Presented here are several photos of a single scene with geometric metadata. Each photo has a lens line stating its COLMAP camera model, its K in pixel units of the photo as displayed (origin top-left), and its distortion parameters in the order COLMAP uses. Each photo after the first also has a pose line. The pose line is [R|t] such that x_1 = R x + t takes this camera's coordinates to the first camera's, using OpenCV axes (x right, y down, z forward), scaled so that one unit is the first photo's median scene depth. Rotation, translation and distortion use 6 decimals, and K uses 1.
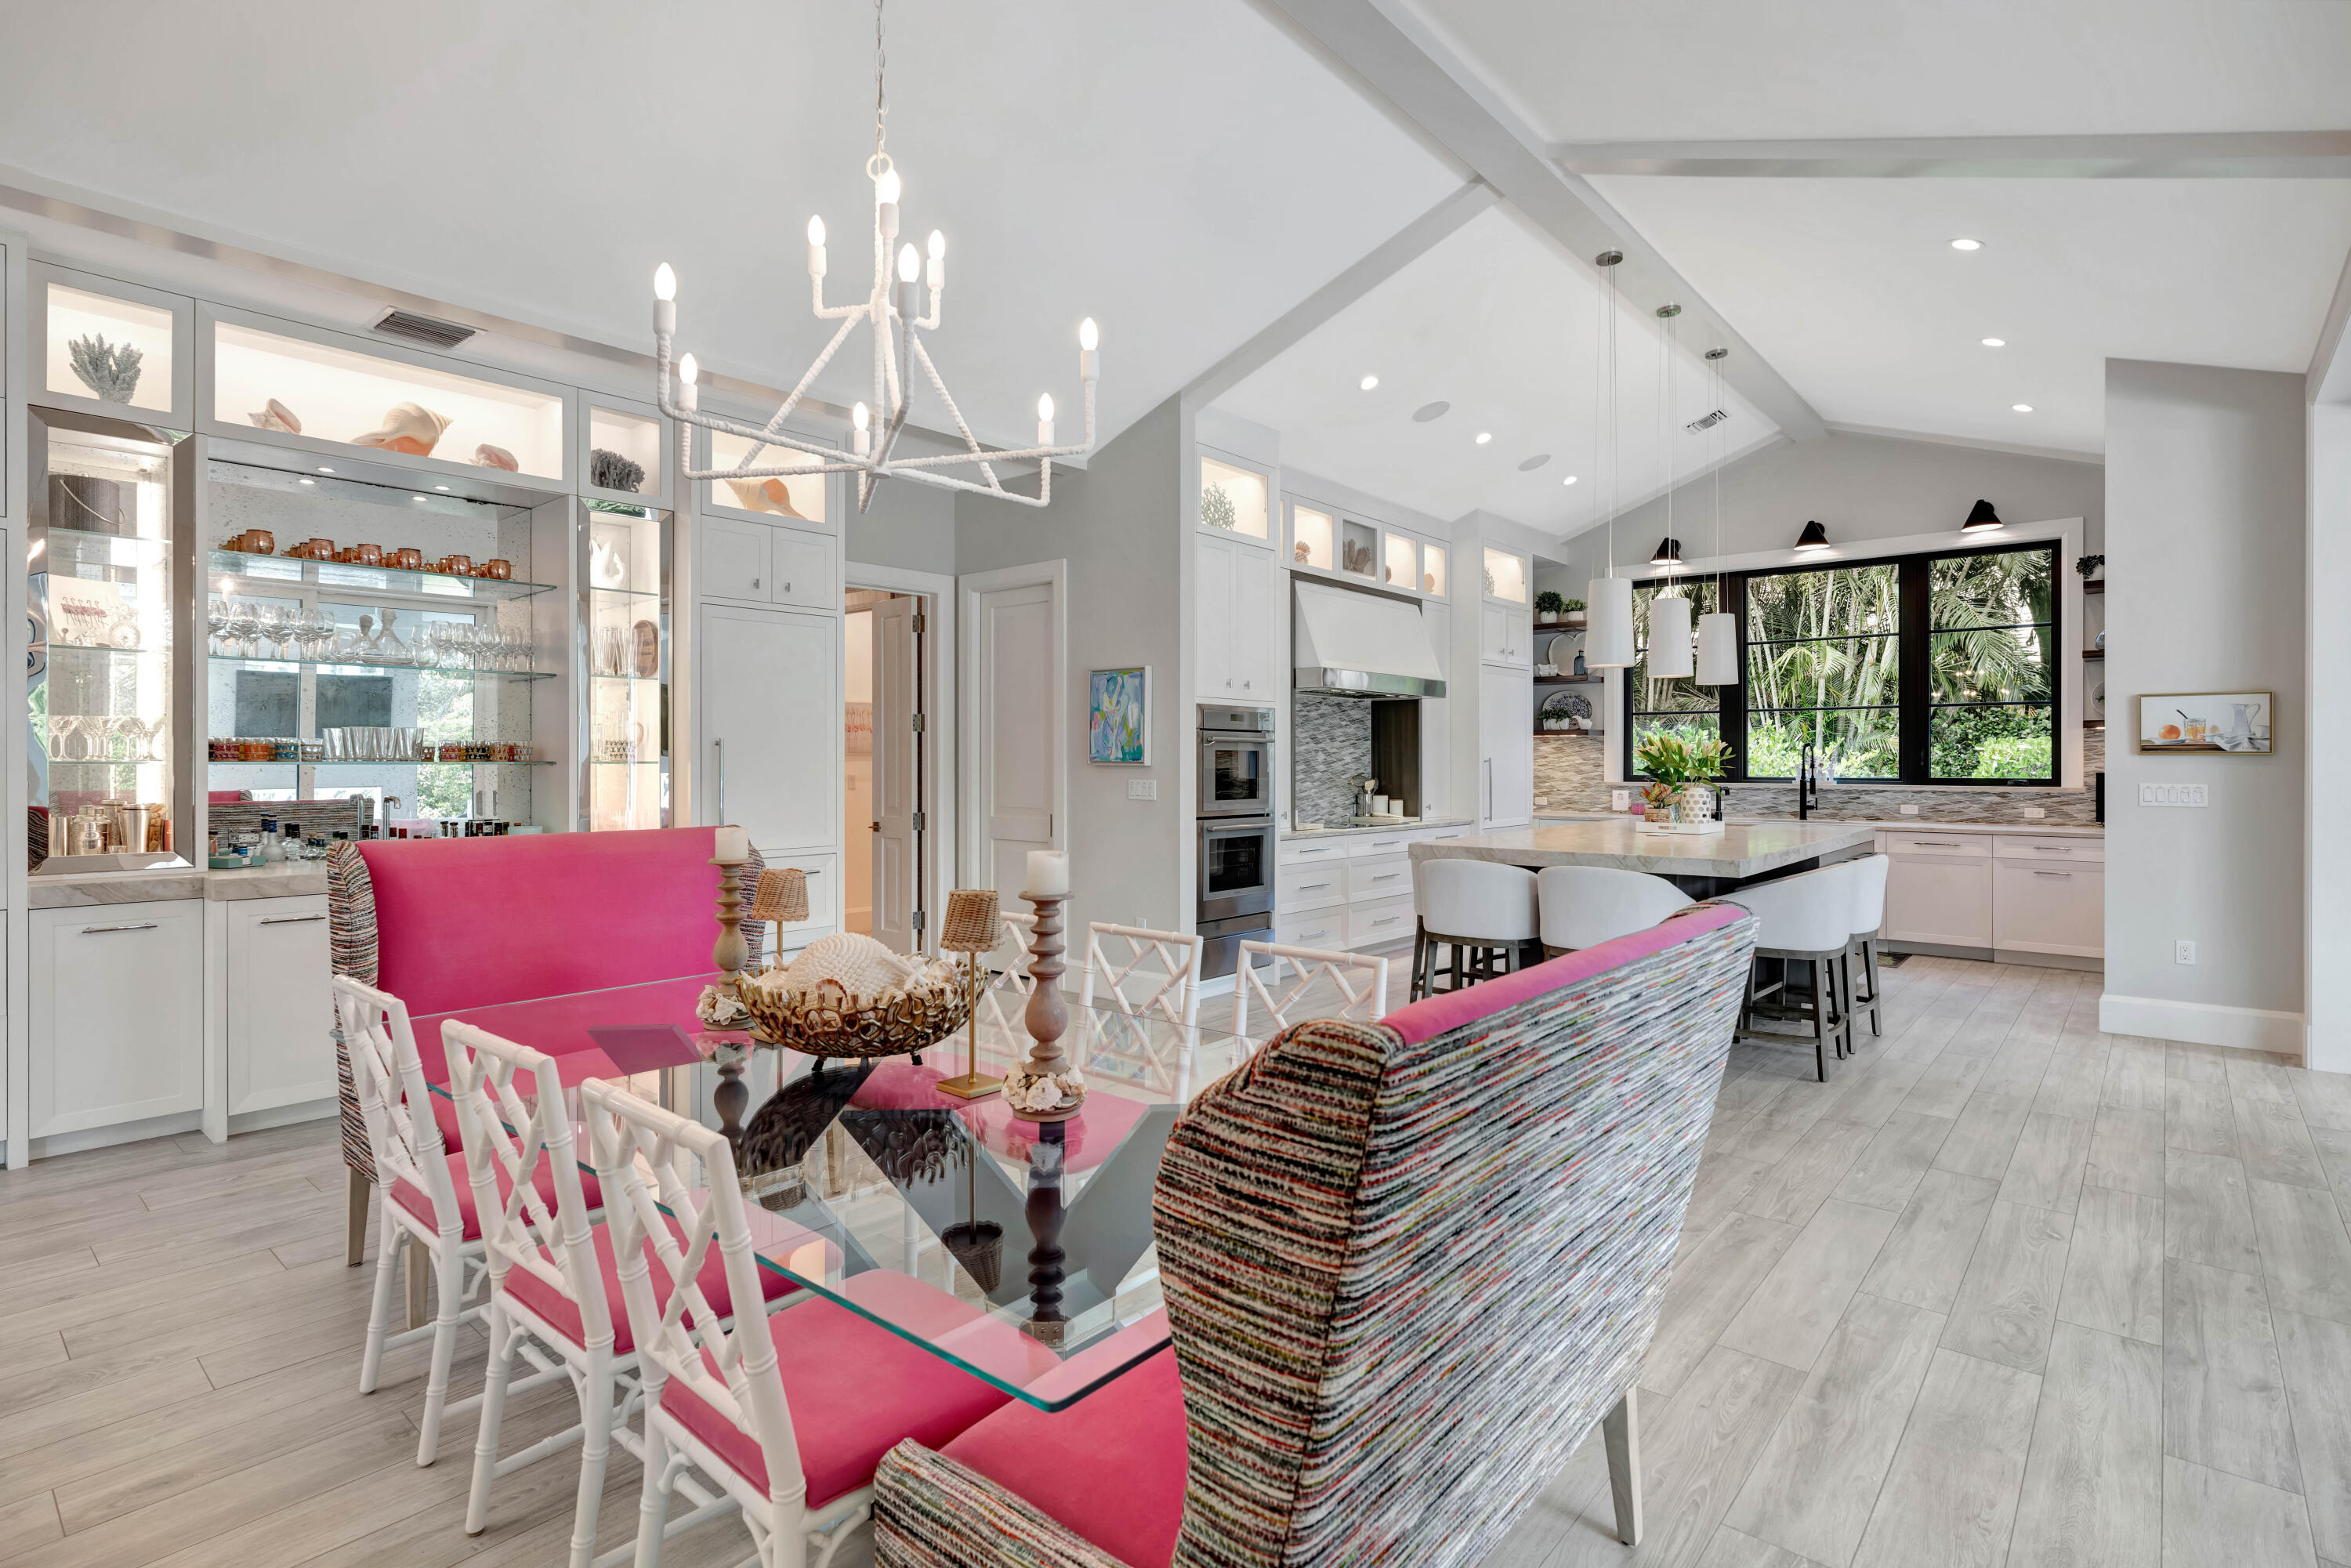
lens RADIAL K [[1148.0, 0, 1131.2], [0, 1148.0, 766.8], [0, 0, 1]] dist [-0.010900, 0.000742]
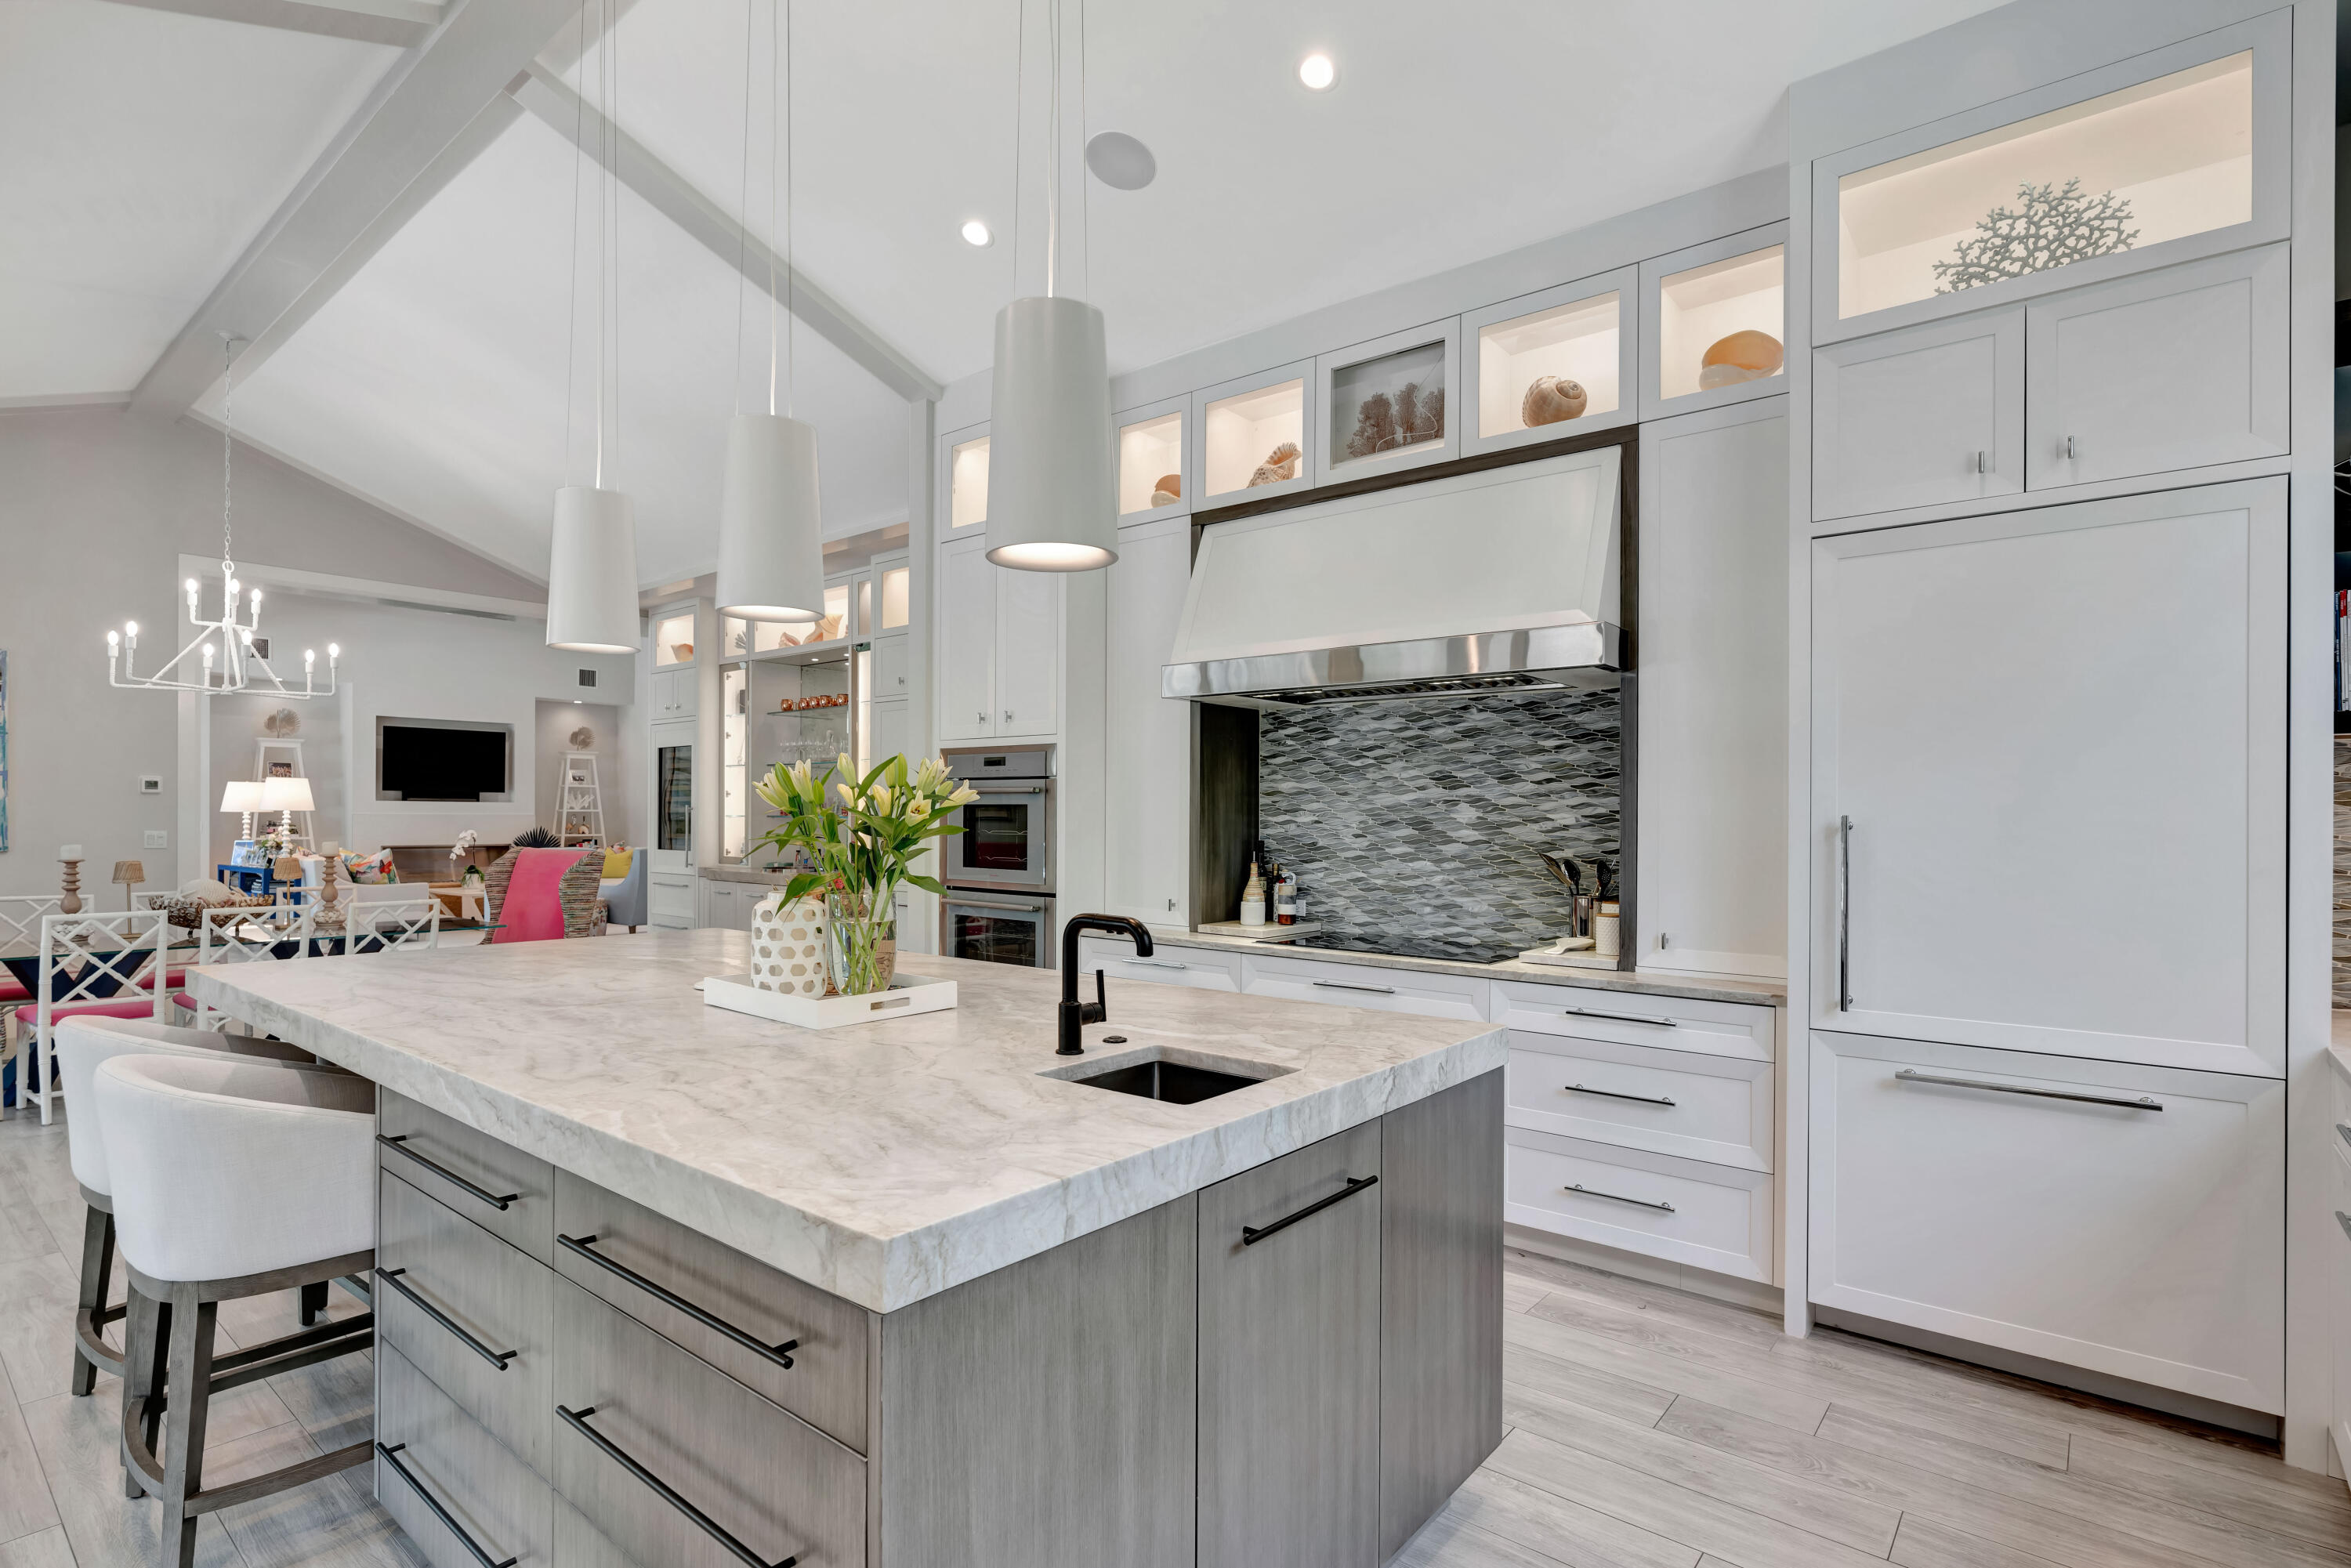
lens RADIAL K [[1148.0, 0, 1250.3], [0, 1148.0, 823.0], [0, 0, 1]] dist [-0.010900, 0.000742]
pose [[0.072424, 0.002589, -0.997371, 0.652825], [-0.013377, 0.999909, 0.001624, -0.003951], [0.997284, 0.013224, 0.072453, 0.844715]]
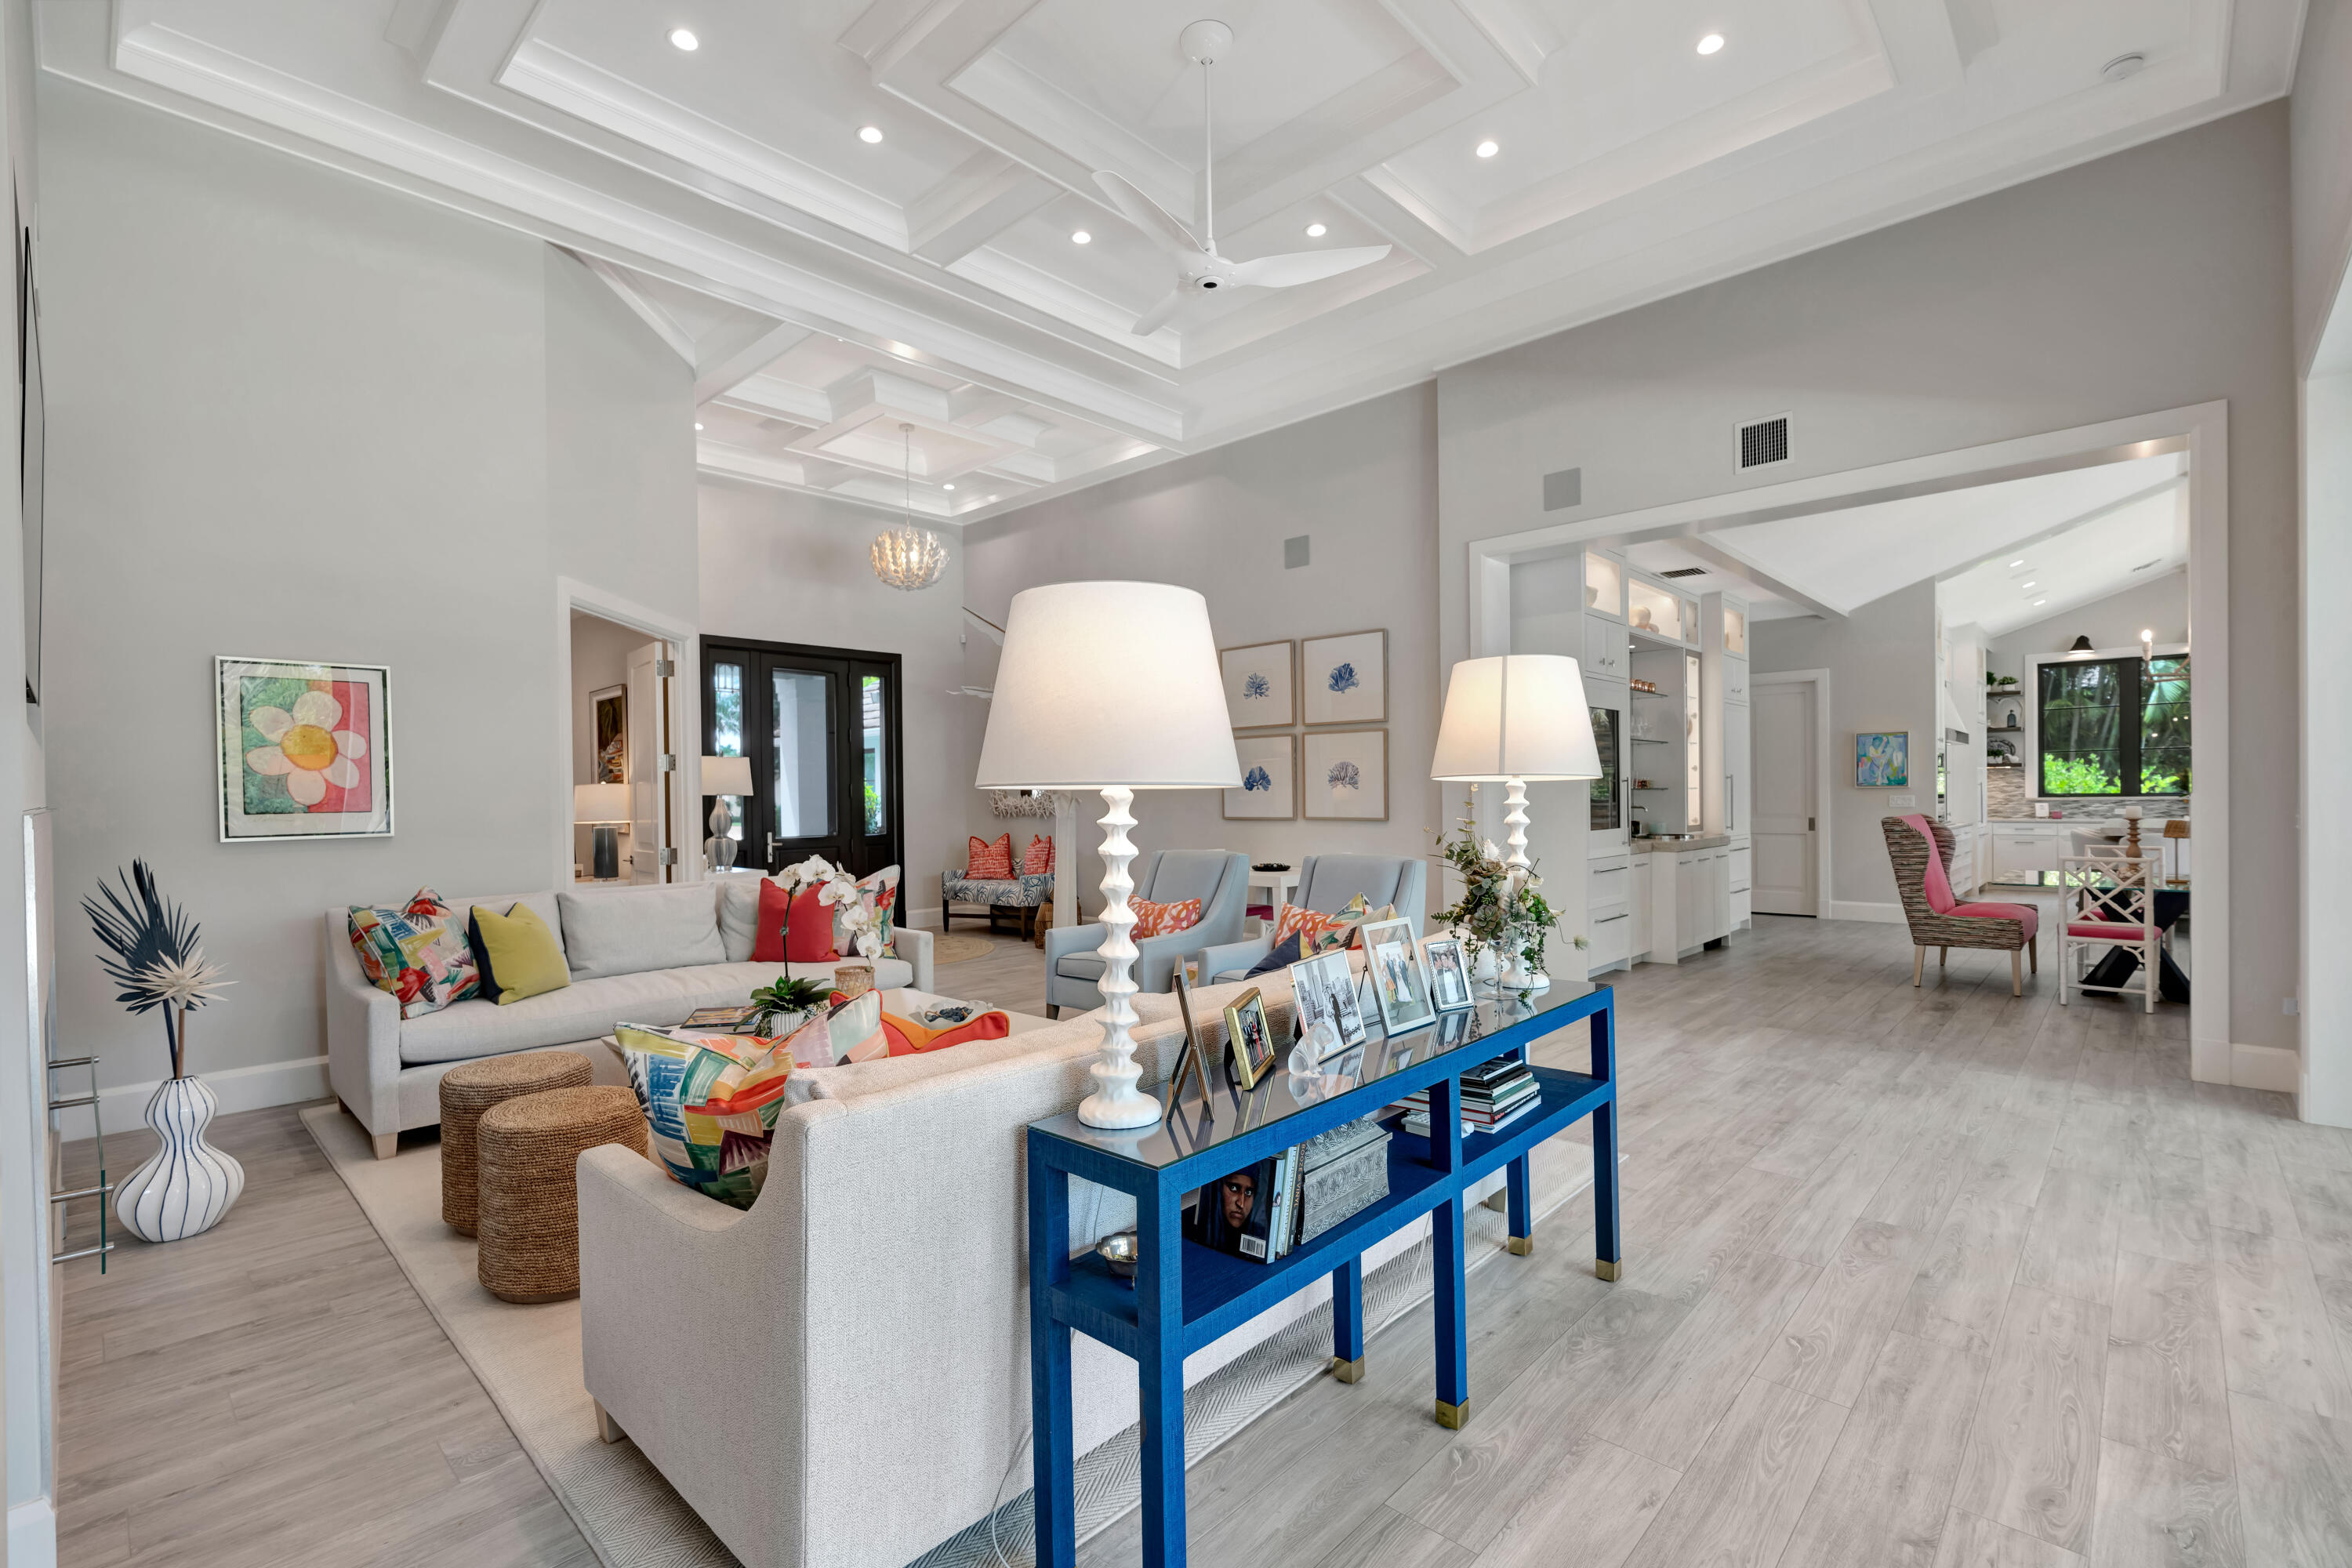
lens RADIAL K [[1057.4, 0, 1180.5], [0, 1057.4, 808.0], [0, 0, 1]] dist [-0.001083, 0.003682]
pose [[0.999726, -0.014164, -0.018662, -0.776801], [0.014259, 0.999886, 0.004934, 0.004750], [0.018590, -0.005199, 0.999814, -0.468616]]
